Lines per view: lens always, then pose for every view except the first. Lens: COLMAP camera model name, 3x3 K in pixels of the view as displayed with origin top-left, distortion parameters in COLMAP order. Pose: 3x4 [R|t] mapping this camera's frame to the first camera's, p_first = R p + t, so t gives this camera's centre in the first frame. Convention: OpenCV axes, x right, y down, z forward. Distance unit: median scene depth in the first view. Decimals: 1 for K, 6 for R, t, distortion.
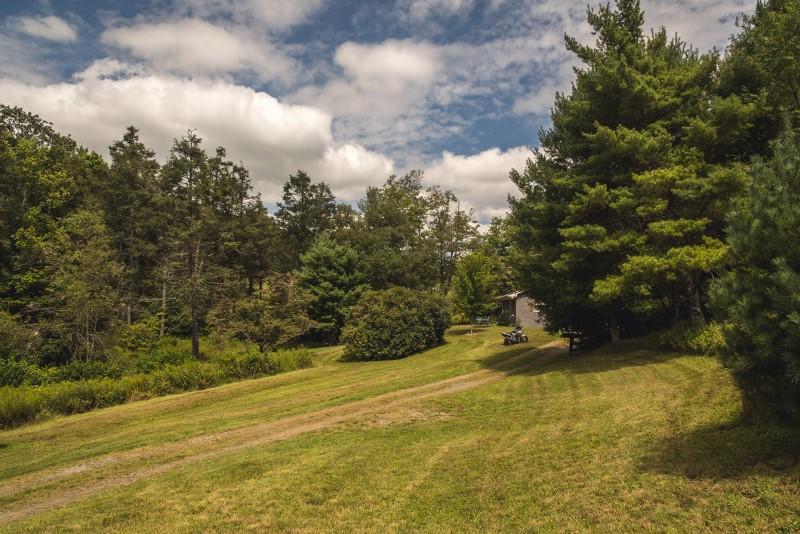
lens RADIAL K [[558.3, 0, 400.0], [0, 558.3, 268.1], [0, 0, 1]] dist [-0.071854, 0.028717]
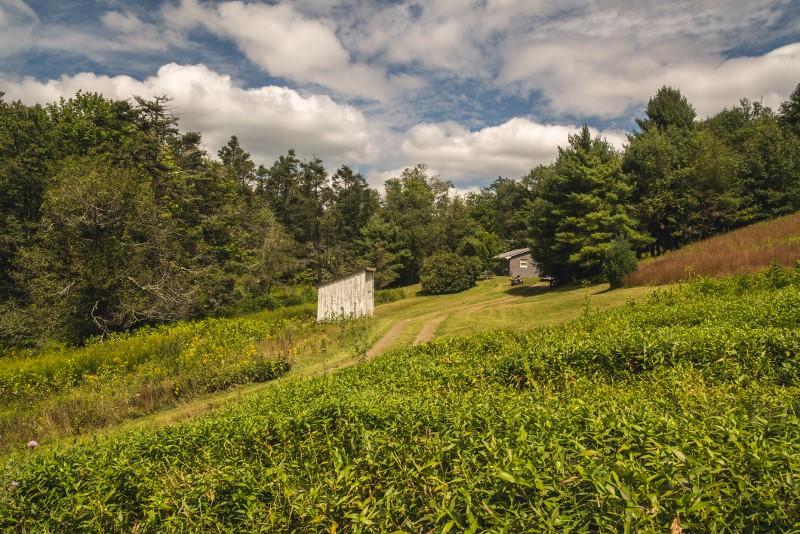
lens RADIAL K [[558.3, 0, 400.2], [0, 558.3, 265.1], [0, 0, 1]] dist [-0.071854, 0.028717]
pose [[0.994111, -0.003729, 0.108306, -0.374637], [-0.004368, 0.997217, 0.074426, -0.062979], [-0.108282, -0.074460, 0.991328, -0.774663]]
